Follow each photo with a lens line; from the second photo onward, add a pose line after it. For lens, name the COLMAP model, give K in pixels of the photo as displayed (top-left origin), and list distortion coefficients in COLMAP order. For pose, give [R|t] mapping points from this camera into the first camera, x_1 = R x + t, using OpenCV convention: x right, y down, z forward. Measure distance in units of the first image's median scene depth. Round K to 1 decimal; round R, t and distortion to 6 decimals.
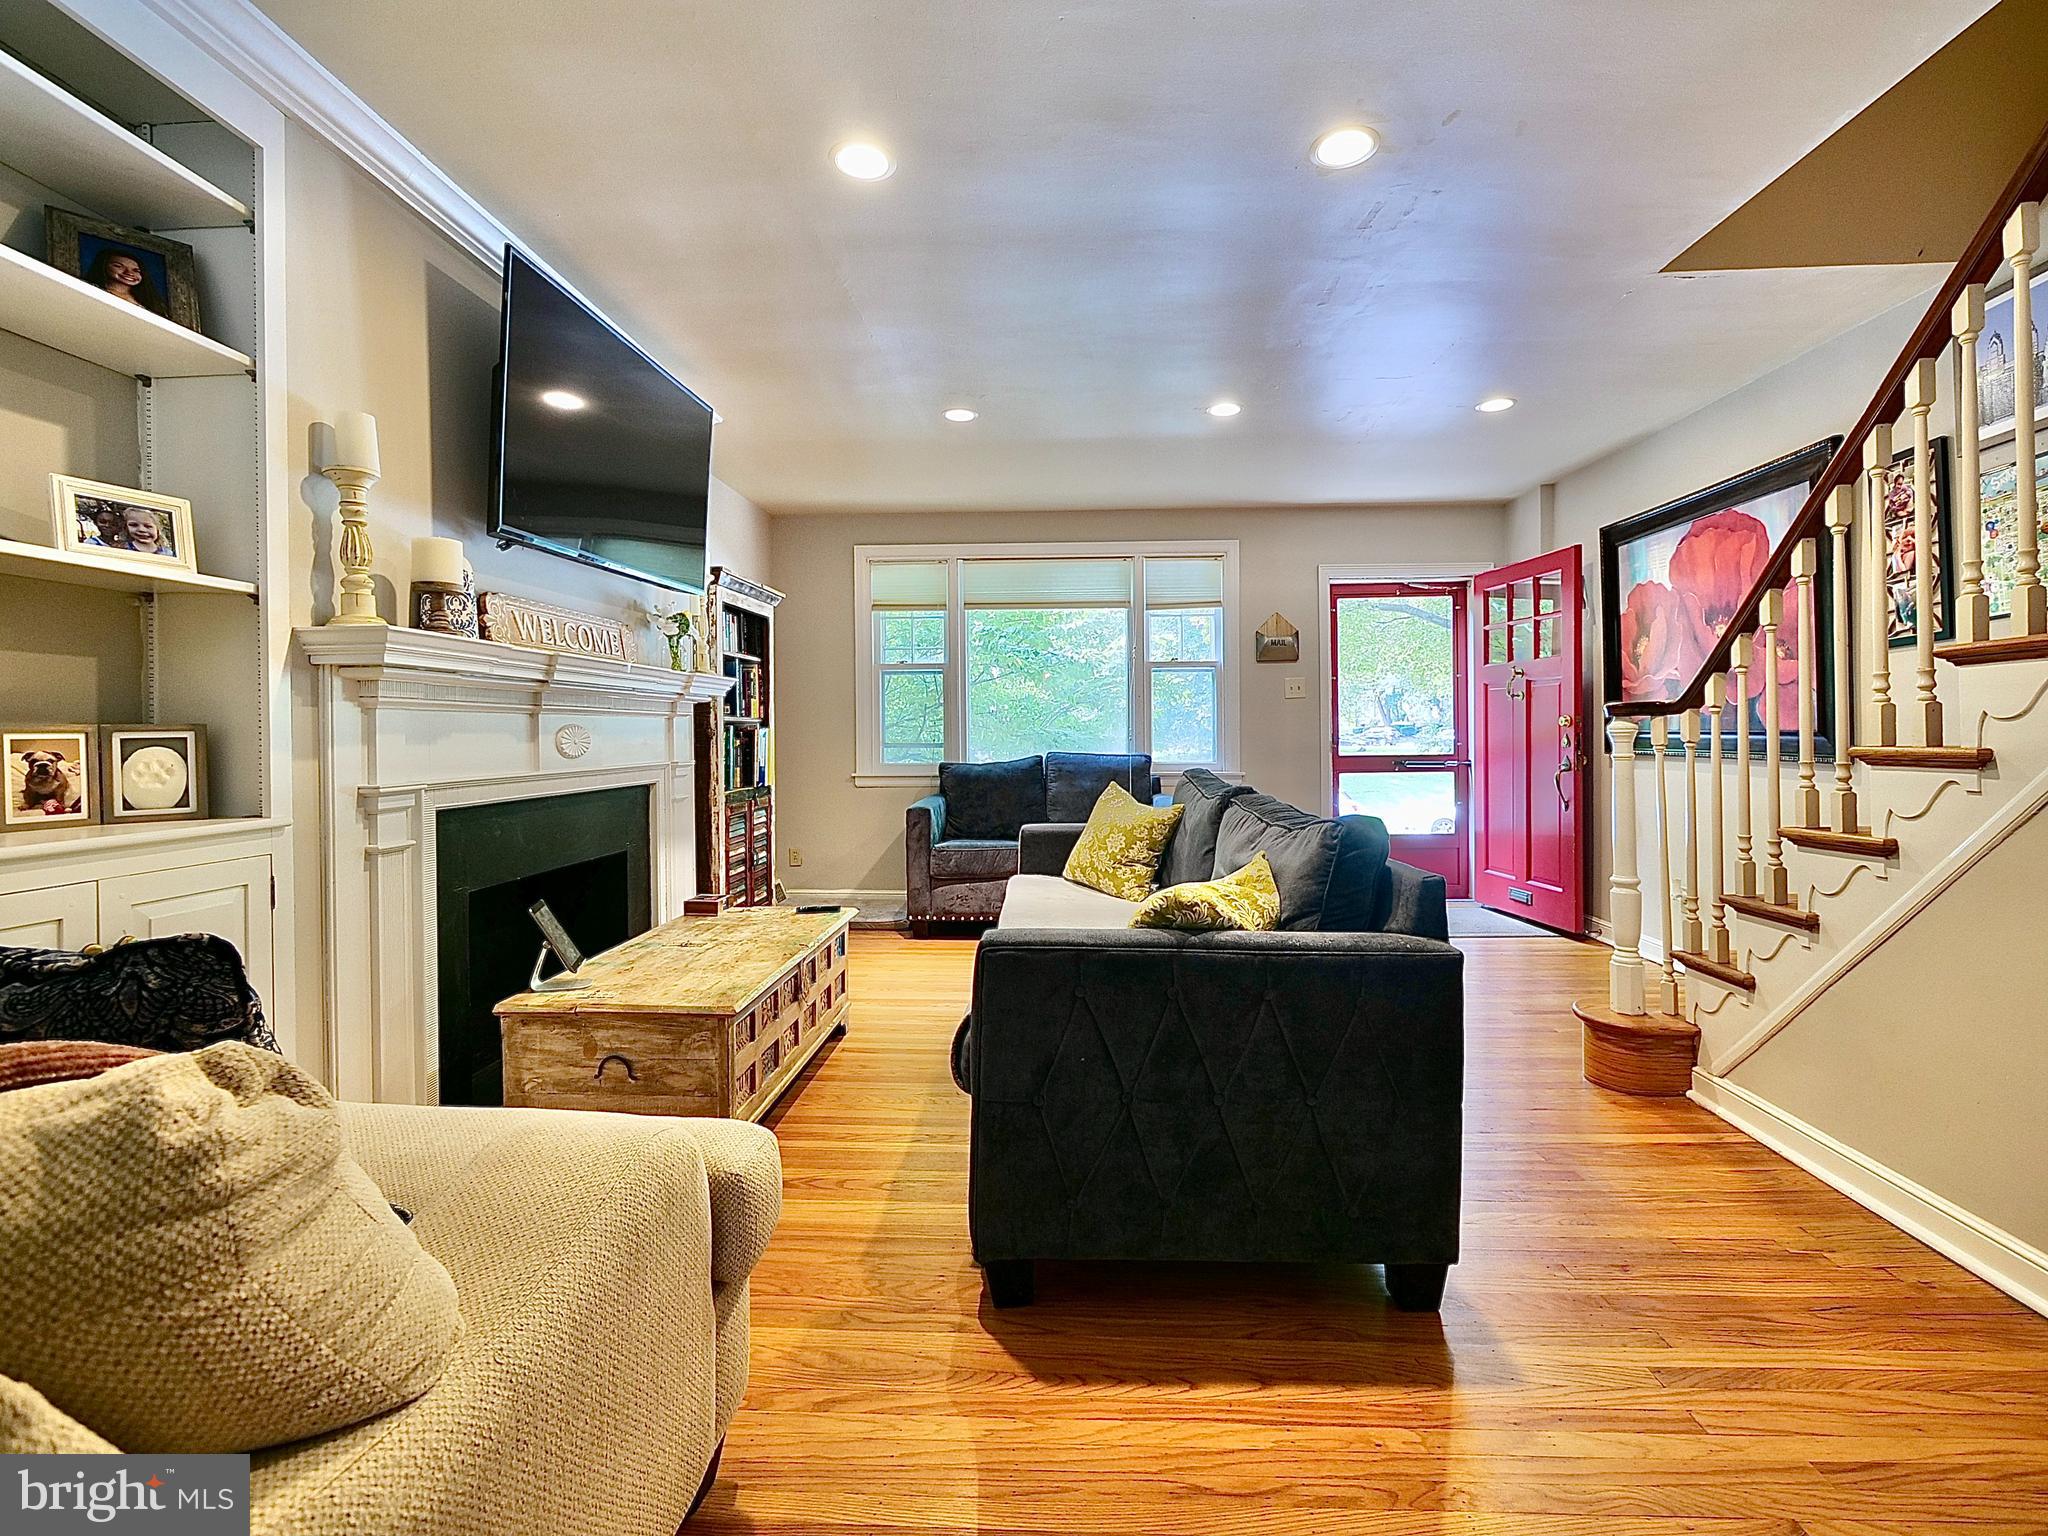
lens RADIAL K [[907.2, 0, 1043.9], [0, 907.2, 741.3], [0, 0, 1]] dist [-0.004199, -0.000001]
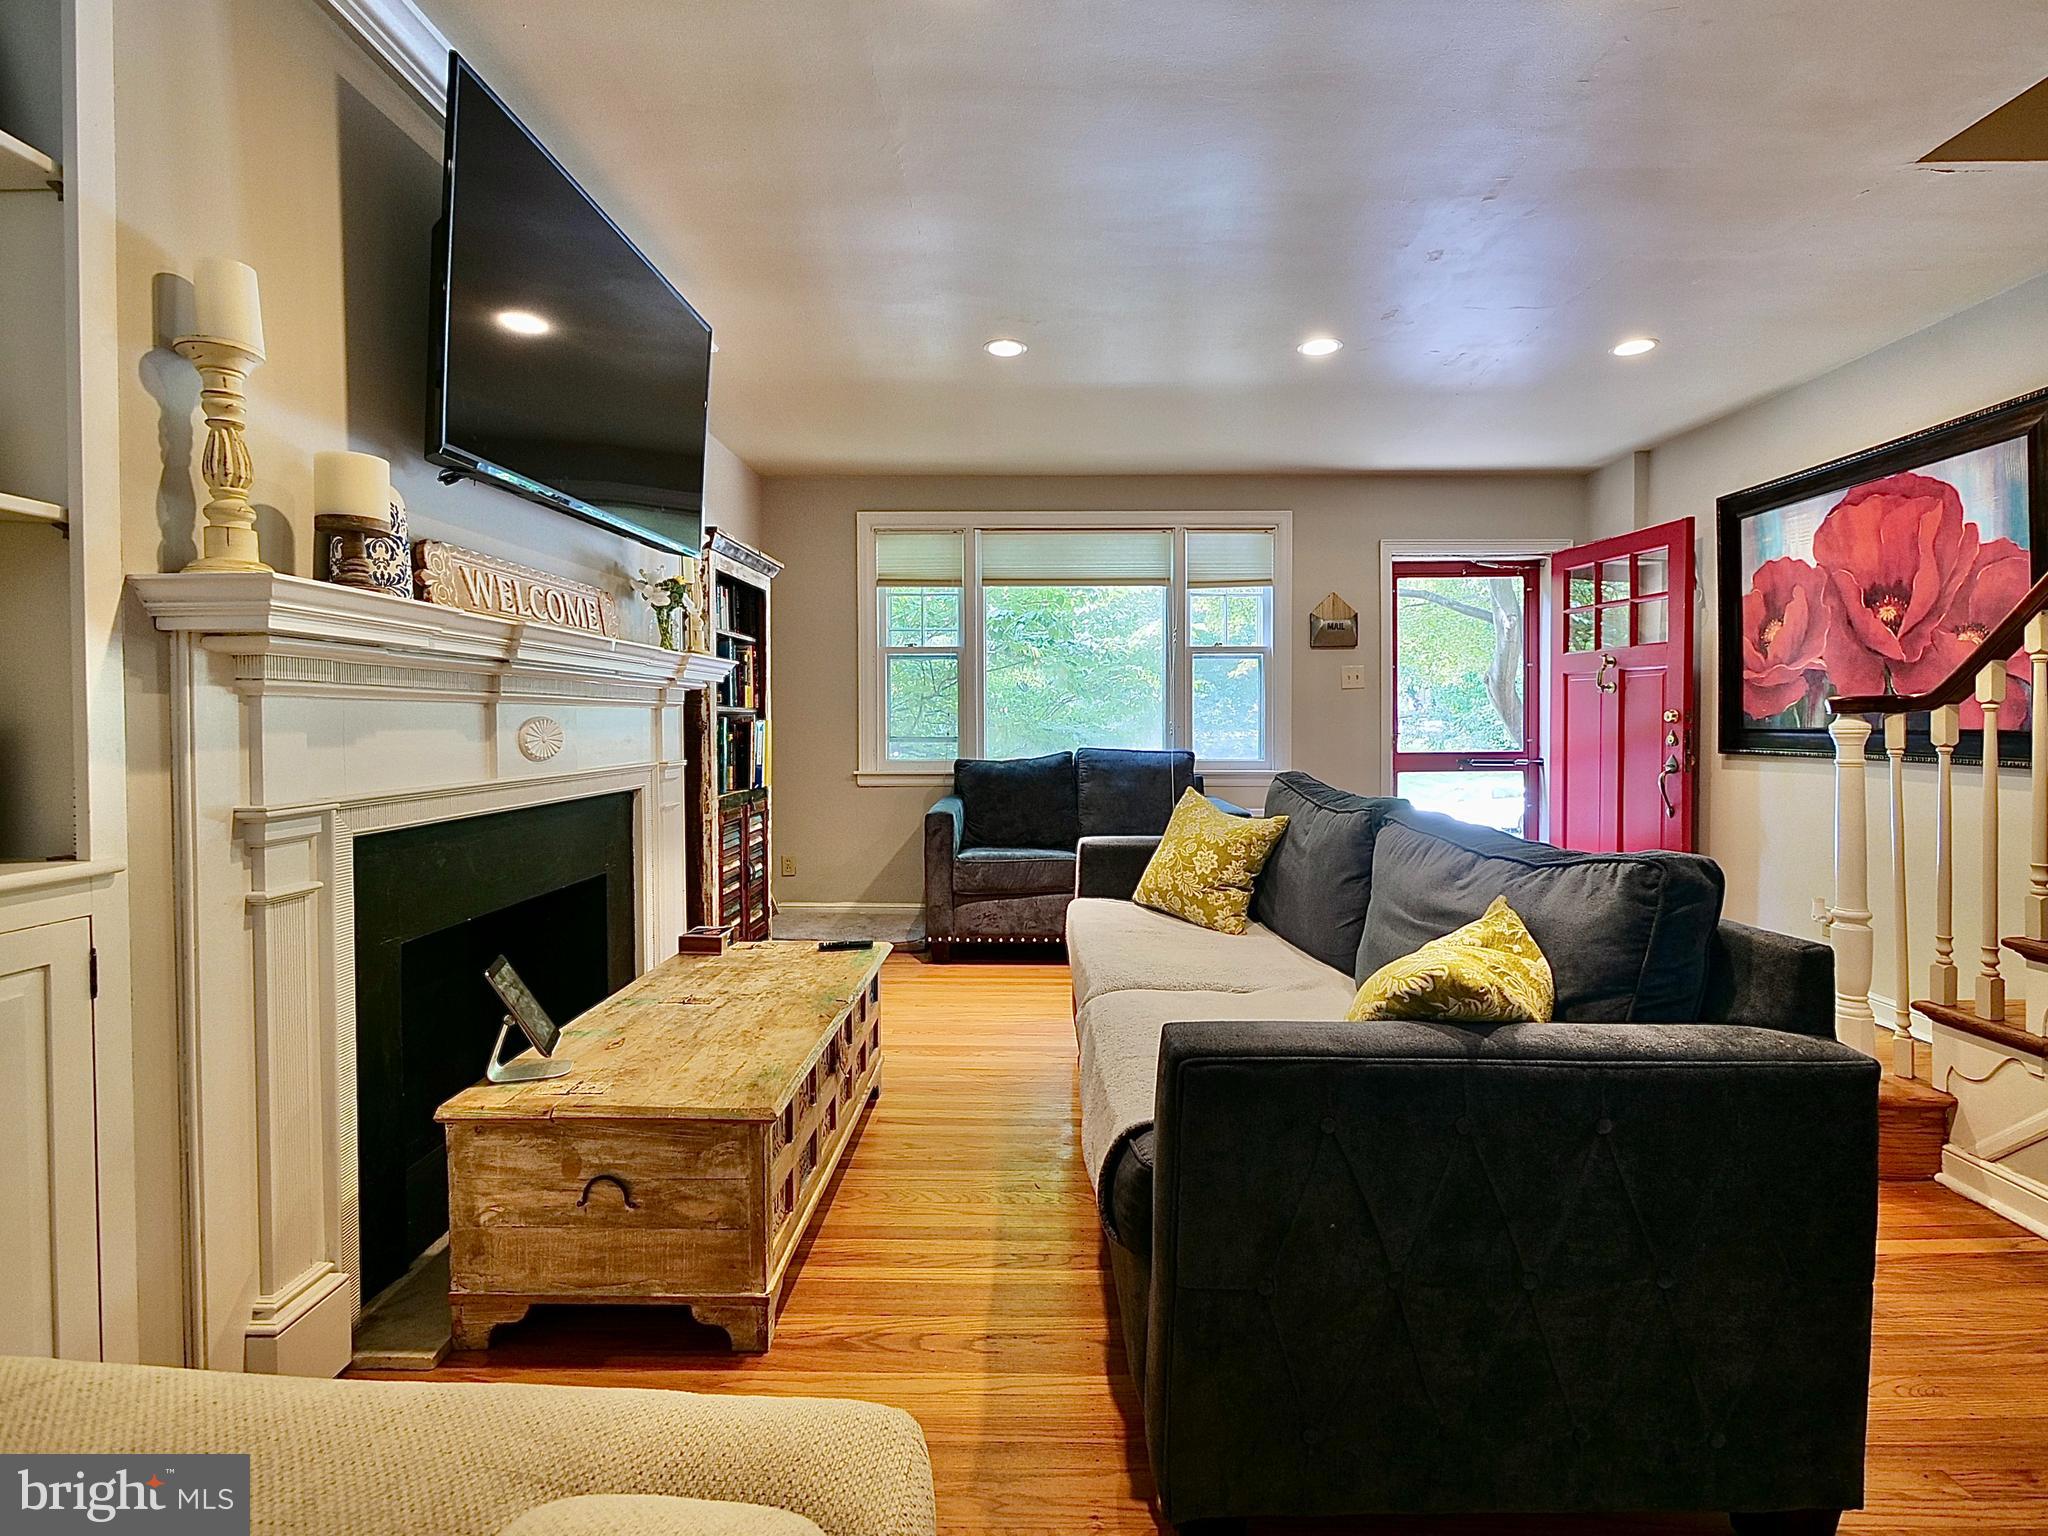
lens RADIAL K [[923.2, 0, 1044.6], [0, 923.2, 740.1], [0, 0, 1]] dist [-0.003733, -0.000110]
pose [[0.999378, 0.003938, 0.035047, -0.127764], [-0.004279, 0.999944, 0.009660, -0.009220], [-0.035007, -0.009804, 0.999339, 0.215938]]
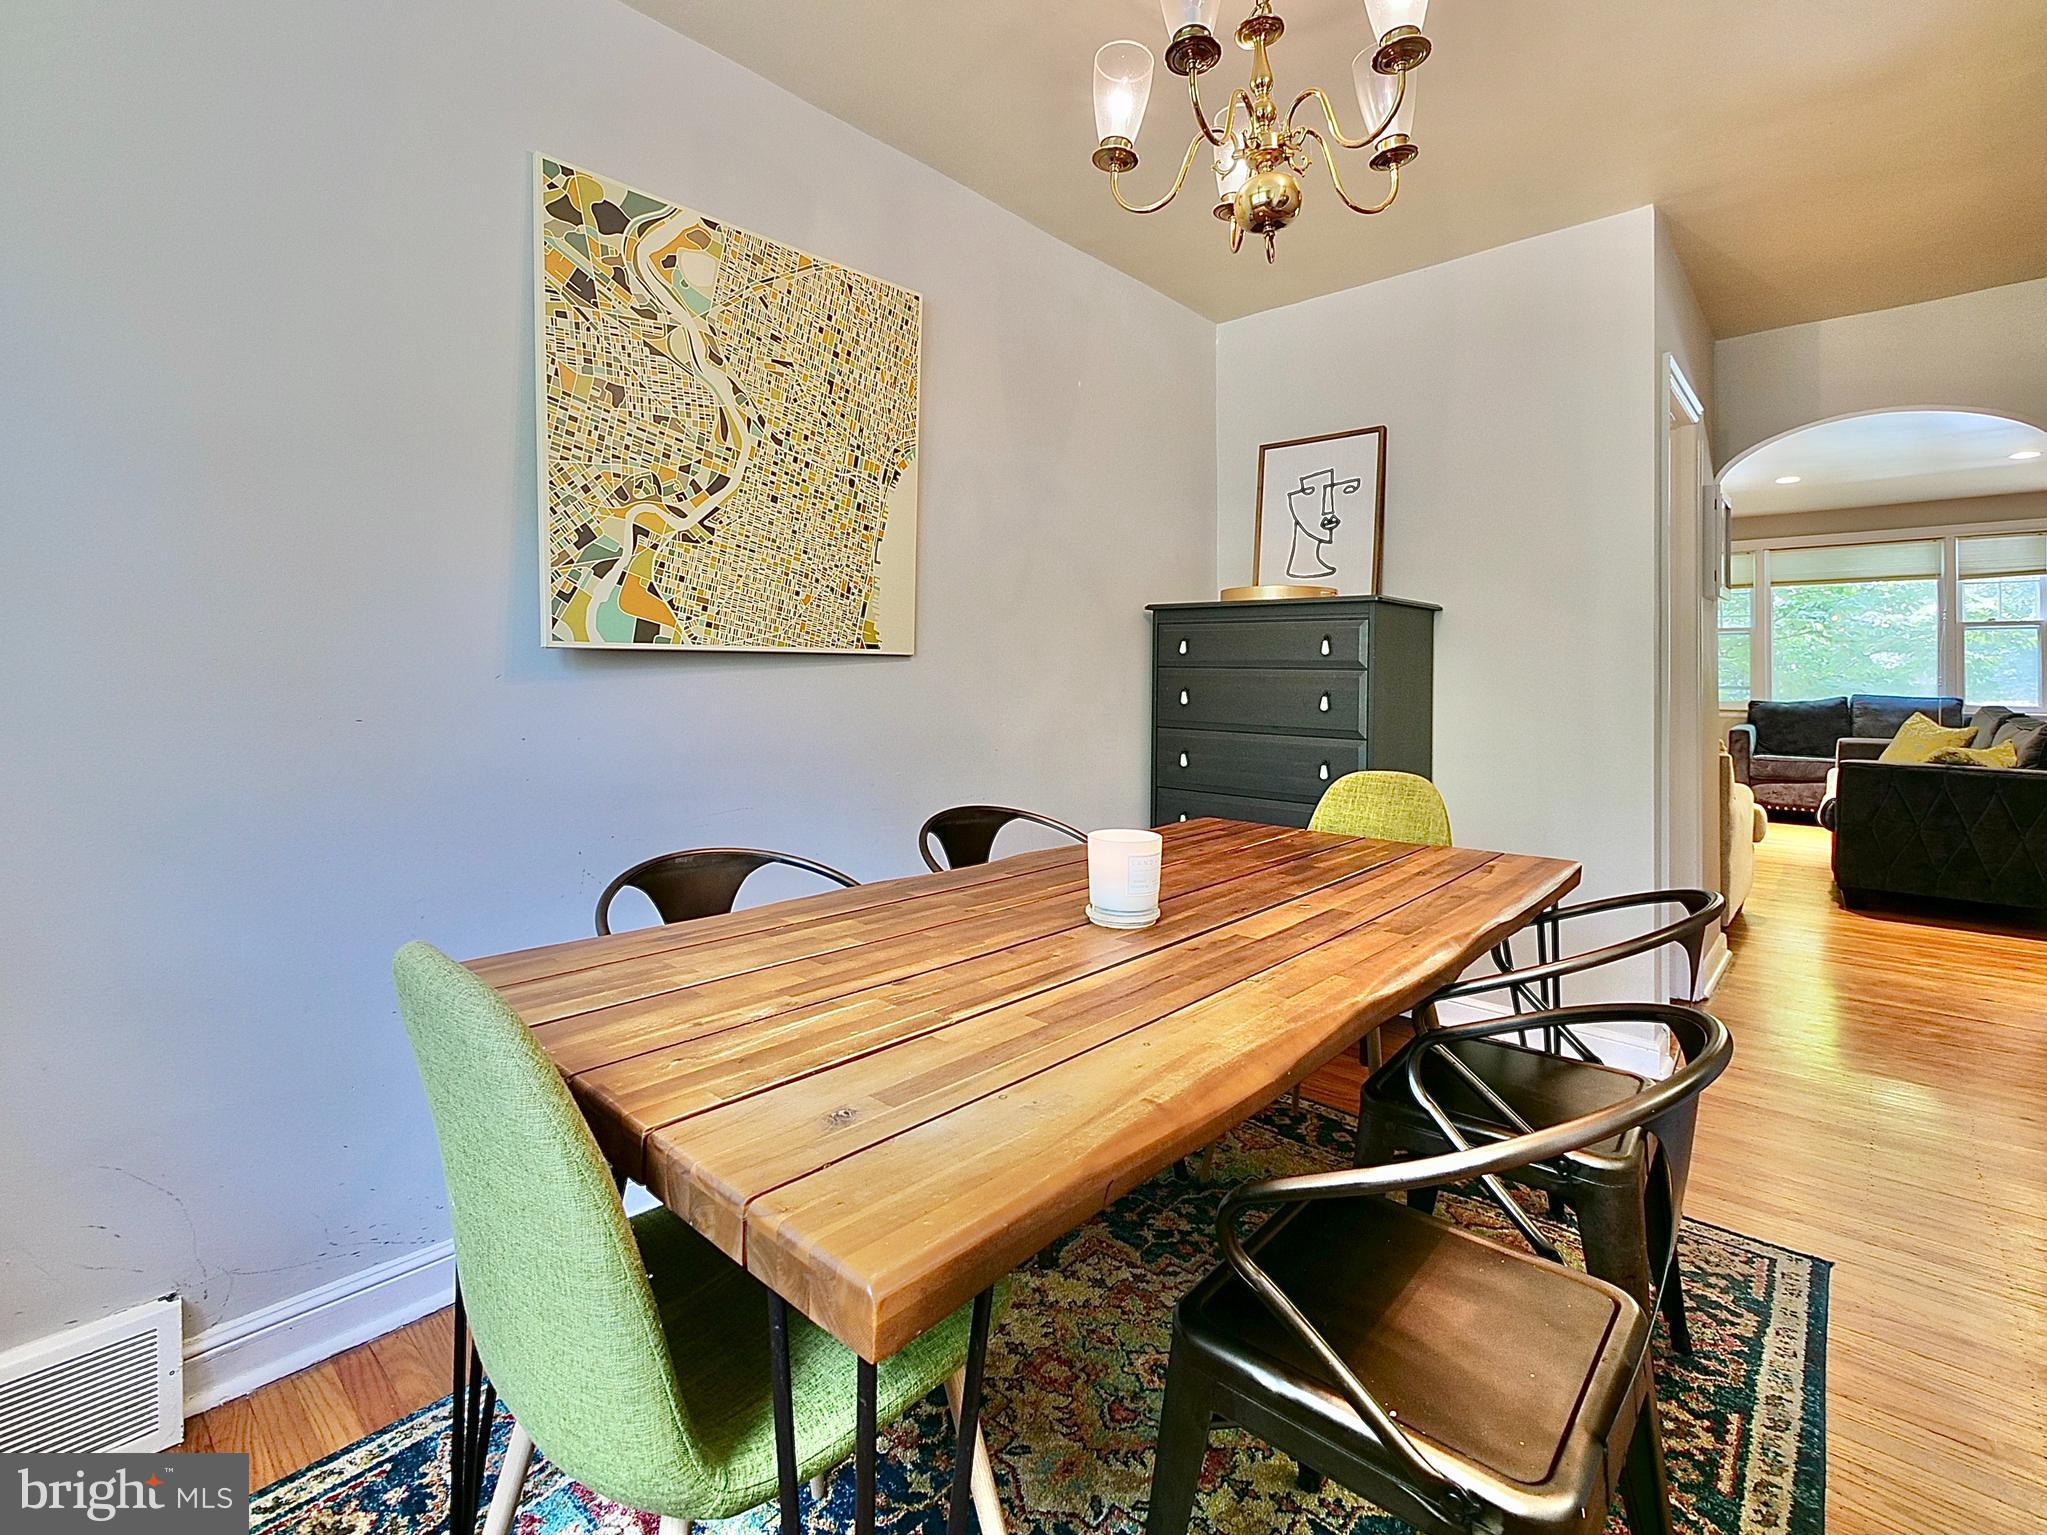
lens RADIAL K [[948.4, 0, 1024.6], [0, 948.4, 667.4], [0, 0, 1]] dist [-0.002383, -0.000472]
pose [[0.769940, 0.002910, -0.638109, -0.094758], [-0.013374, 0.999844, -0.011578, 0.009873], [0.637976, 0.017448, 0.769859, -1.714783]]
